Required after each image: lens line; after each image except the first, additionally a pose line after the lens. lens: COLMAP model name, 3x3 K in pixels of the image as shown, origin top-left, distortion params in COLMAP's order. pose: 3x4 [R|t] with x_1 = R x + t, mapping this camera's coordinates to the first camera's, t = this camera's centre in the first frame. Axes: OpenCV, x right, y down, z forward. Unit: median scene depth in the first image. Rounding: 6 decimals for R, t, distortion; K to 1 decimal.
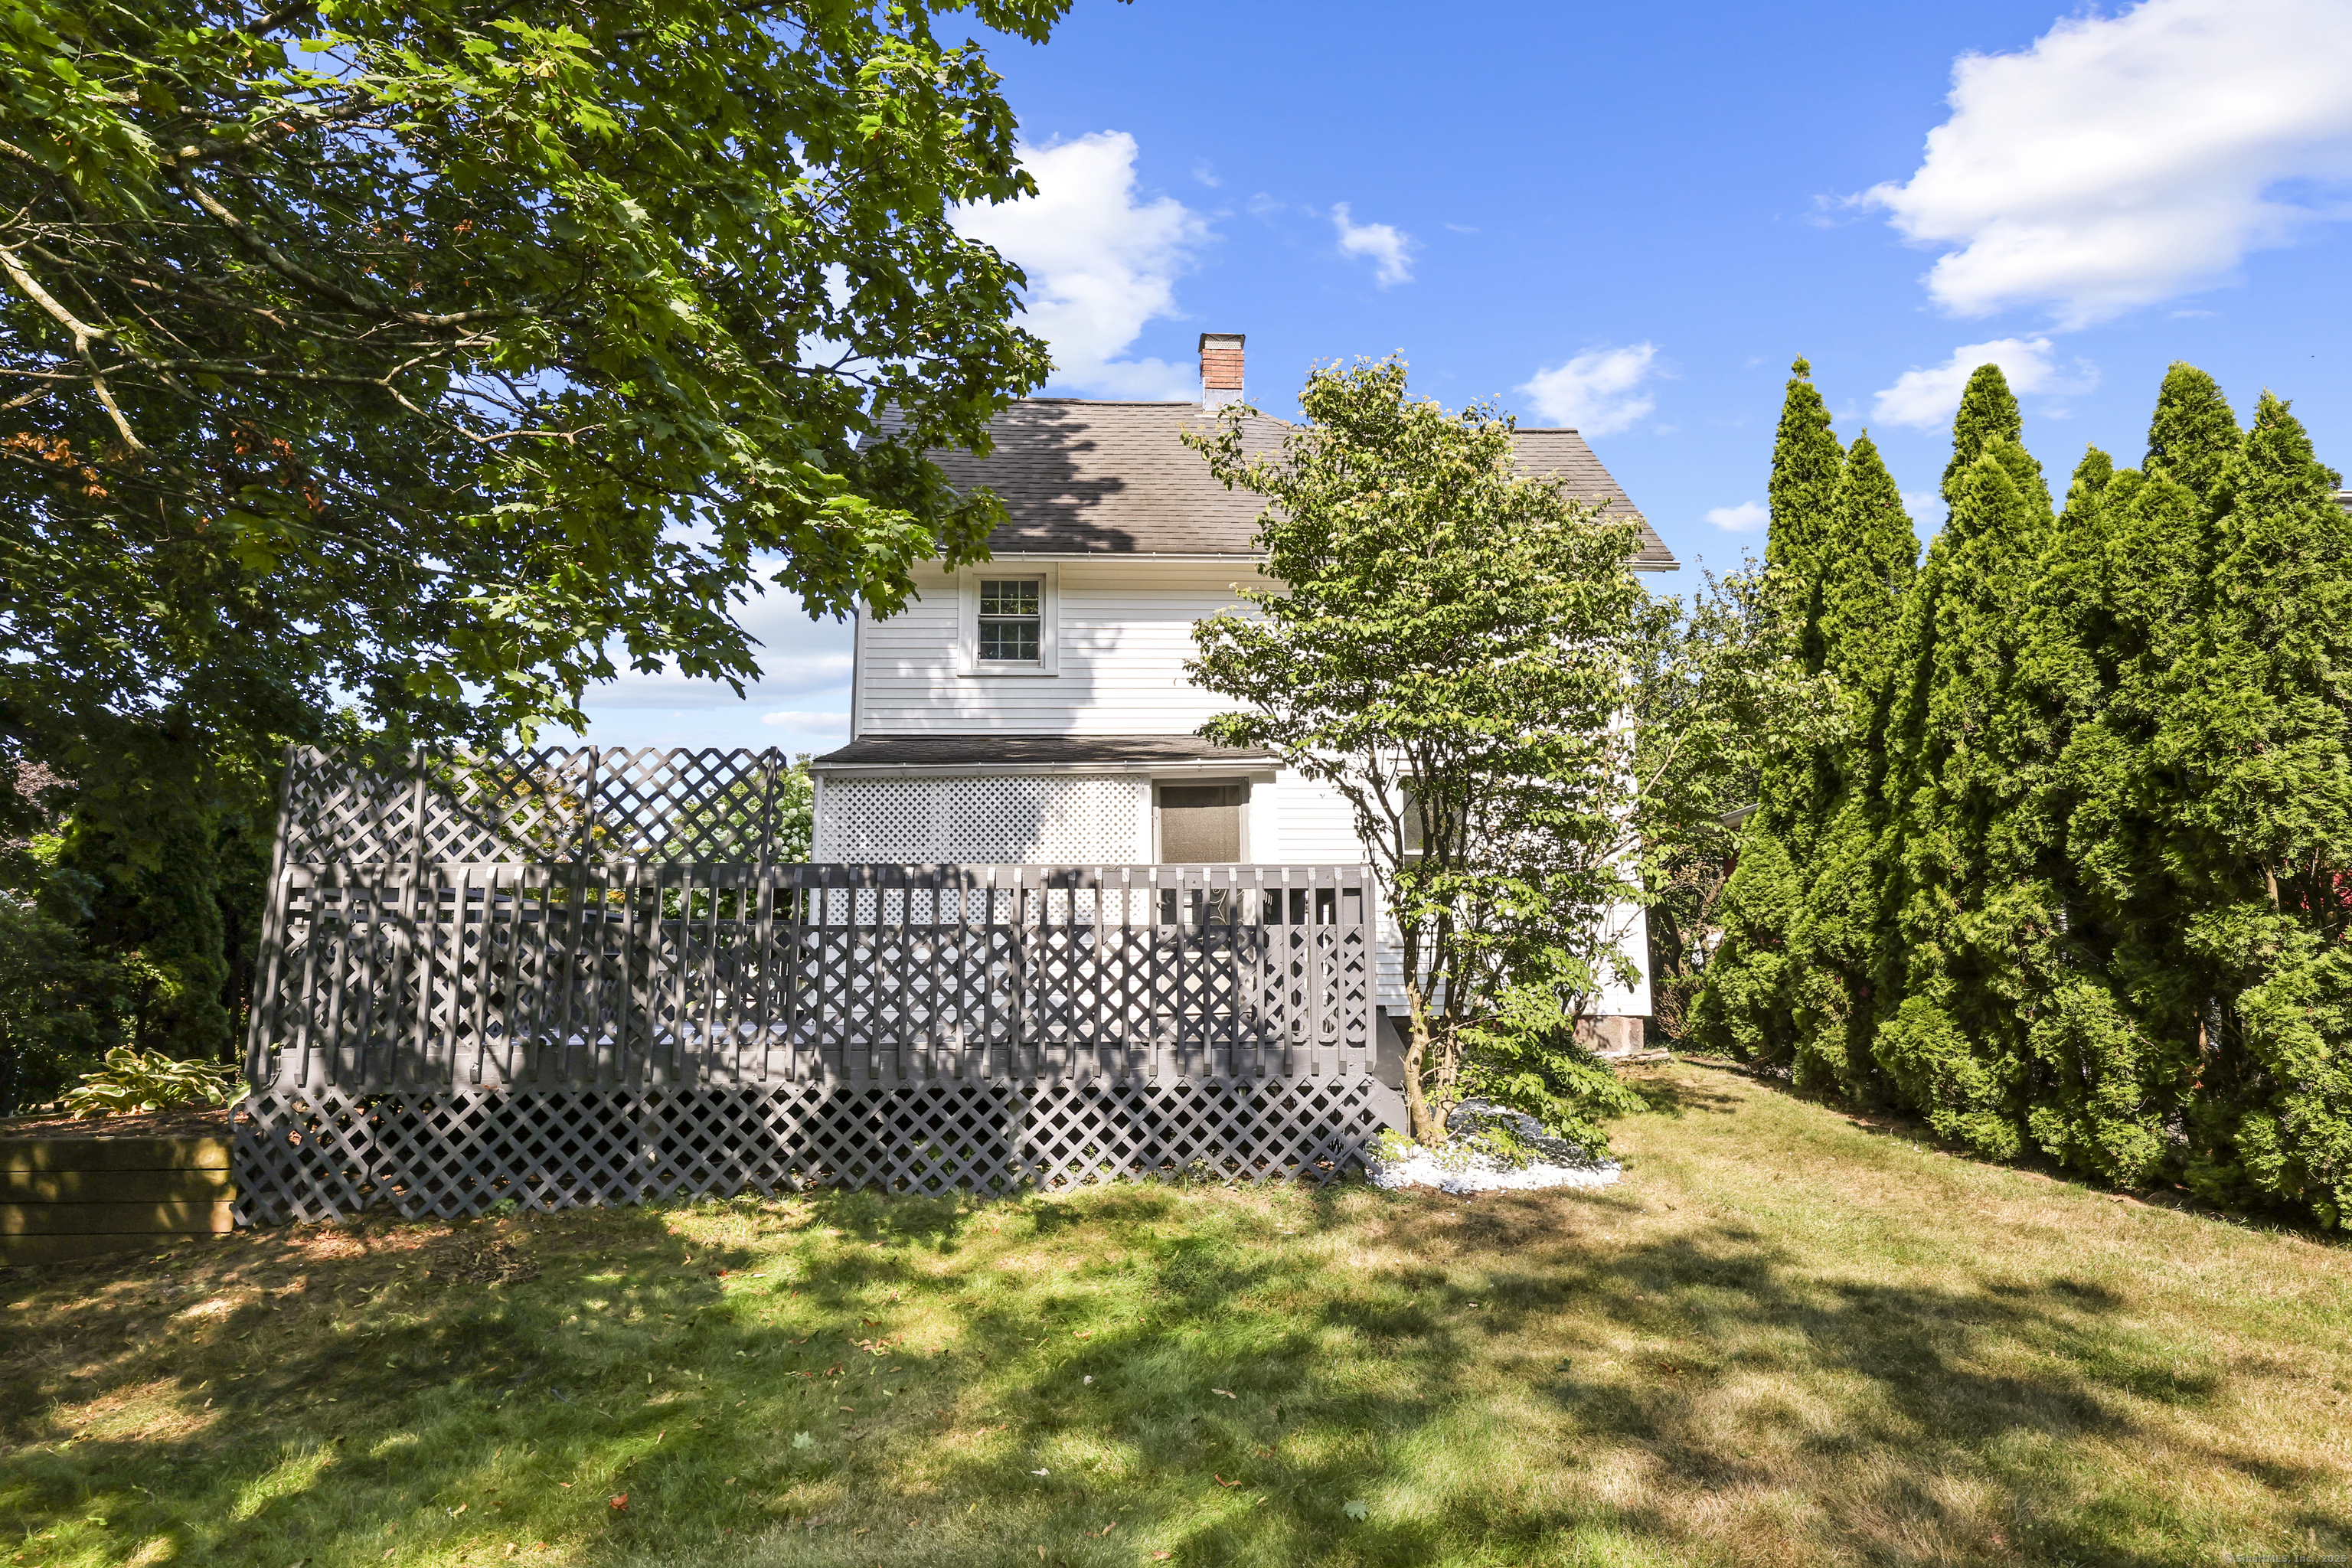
lens RADIAL K [[1298.0, 0, 1176.0], [0, 1298.0, 784.0], [0, 0, 1]] dist [0.009733, 0.000627]
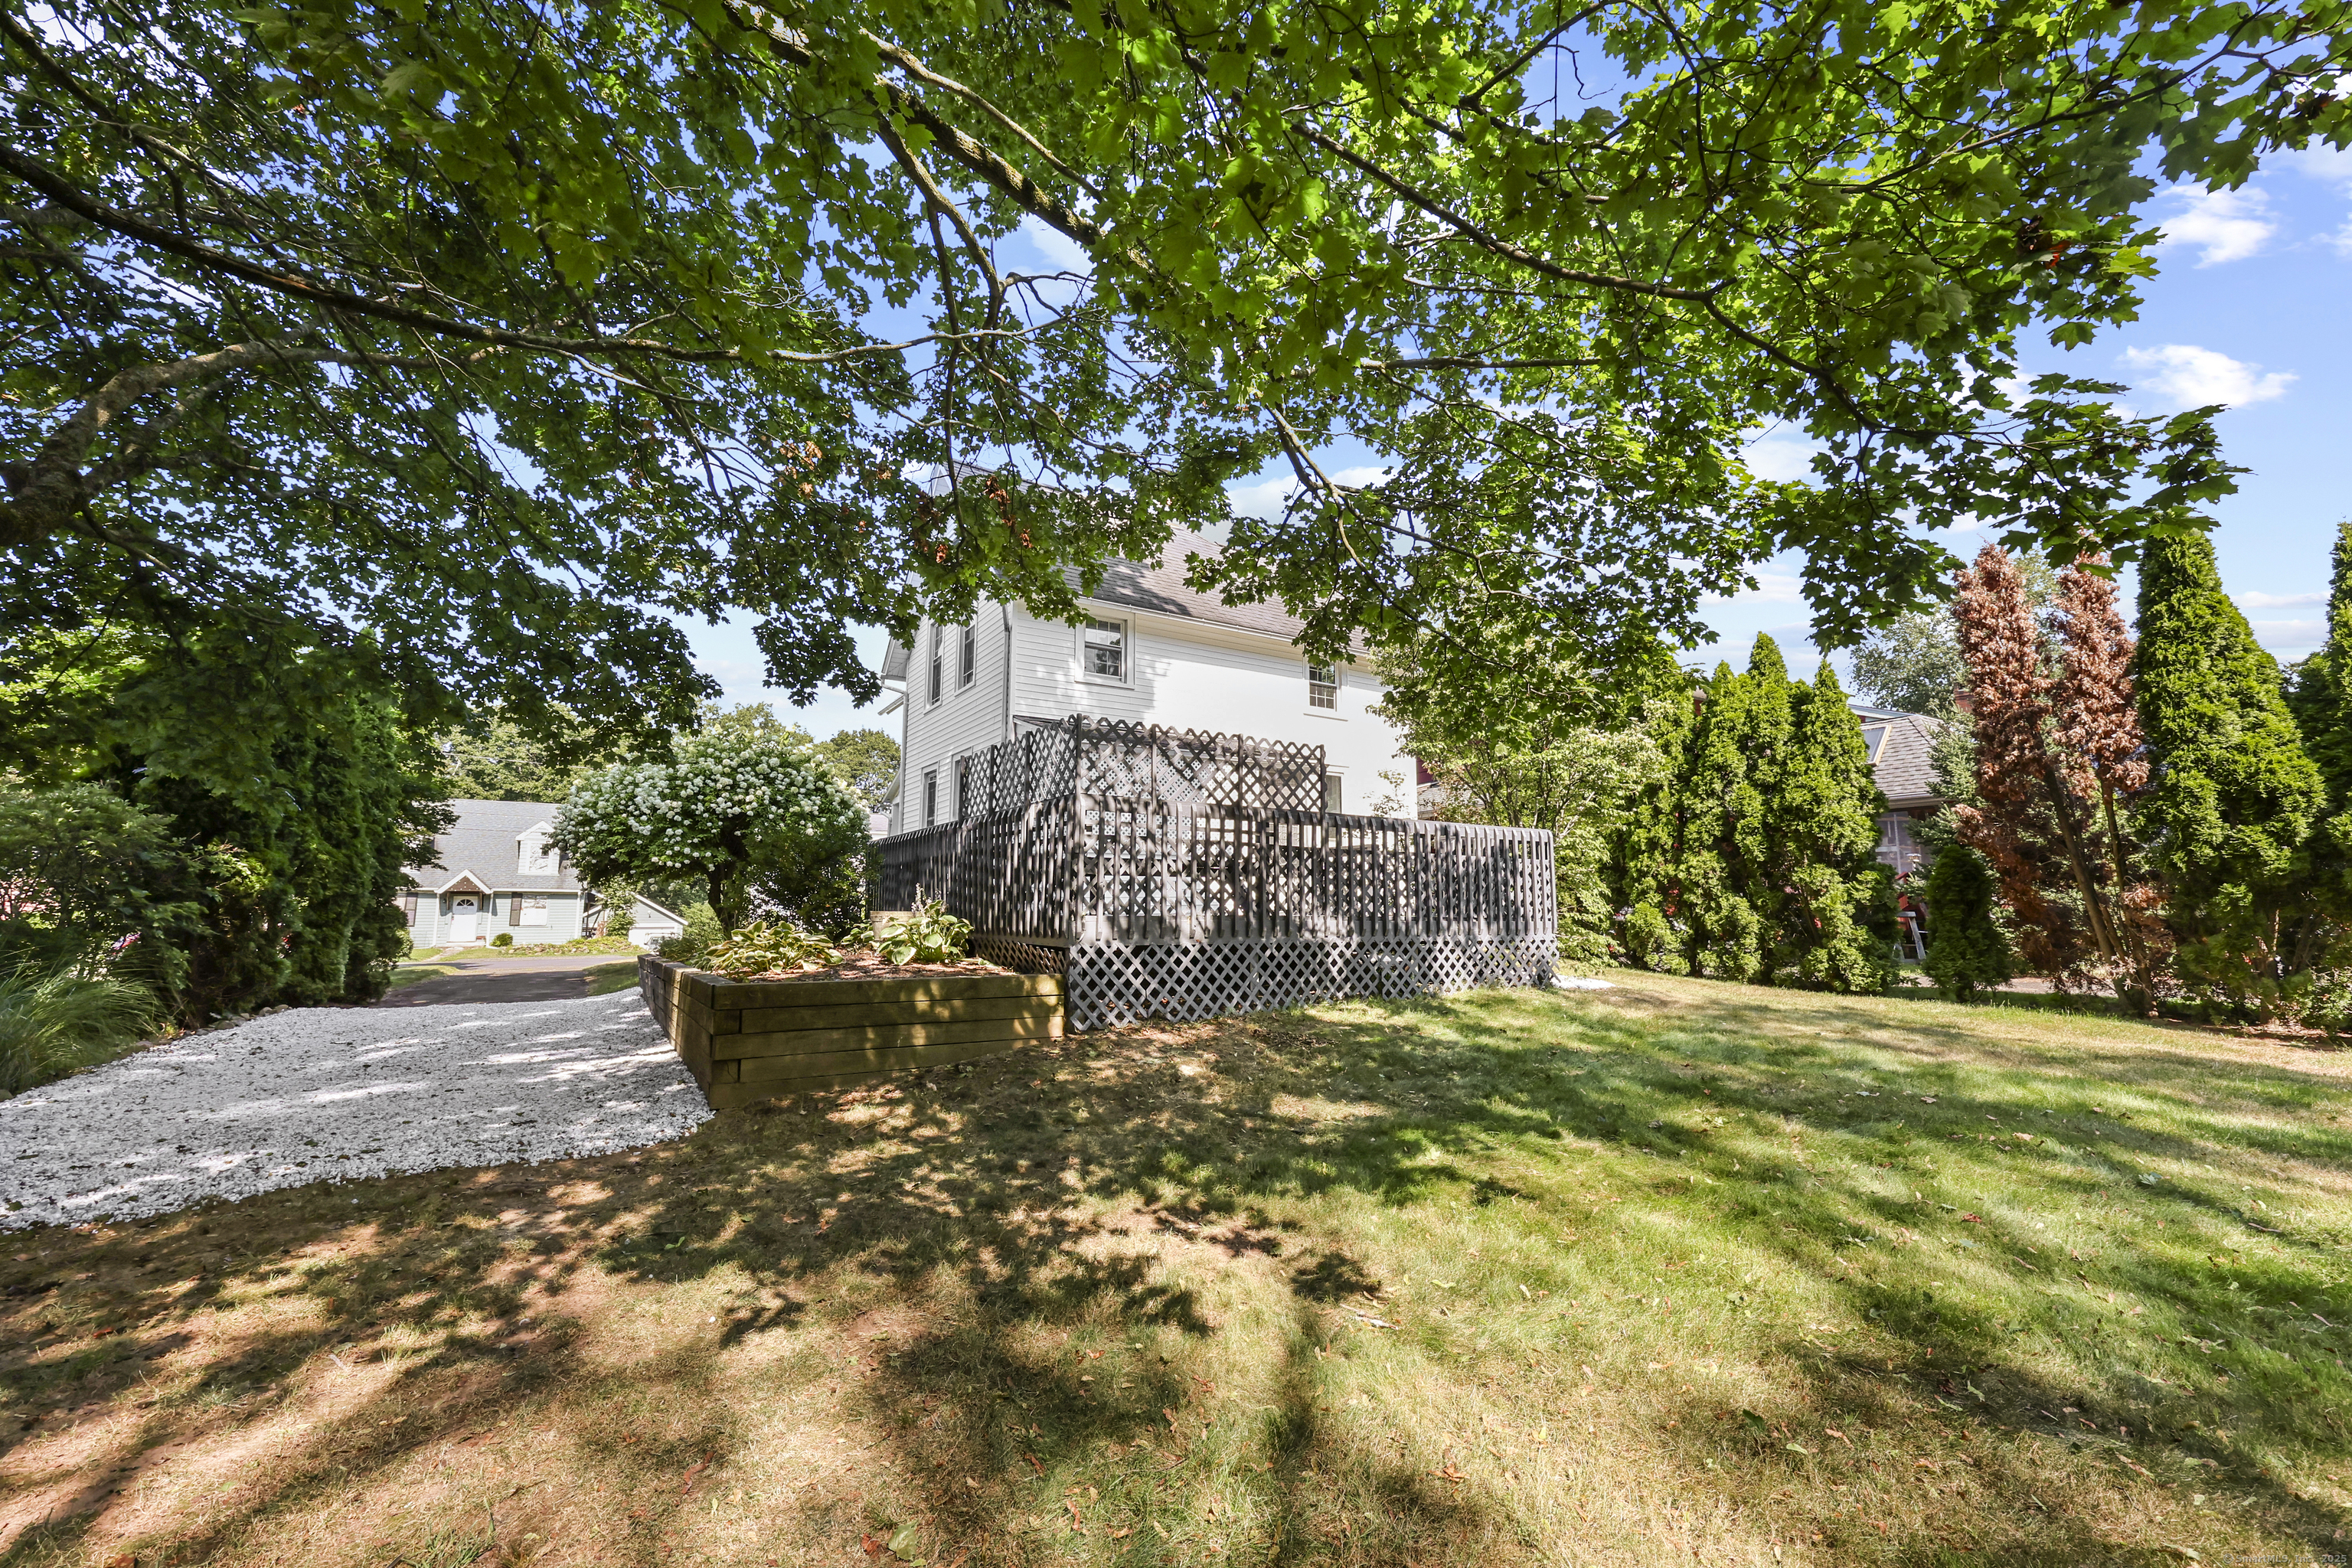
lens RADIAL K [[957.6, 0, 1176.0], [0, 957.6, 784.0], [0, 0, 1]] dist [0.000225, 0.000042]
pose [[0.878329, 0.072979, 0.472453, -1.111186], [-0.084357, 0.996431, 0.002911, 0.037220], [-0.470555, -0.042412, 0.881351, -0.024436]]
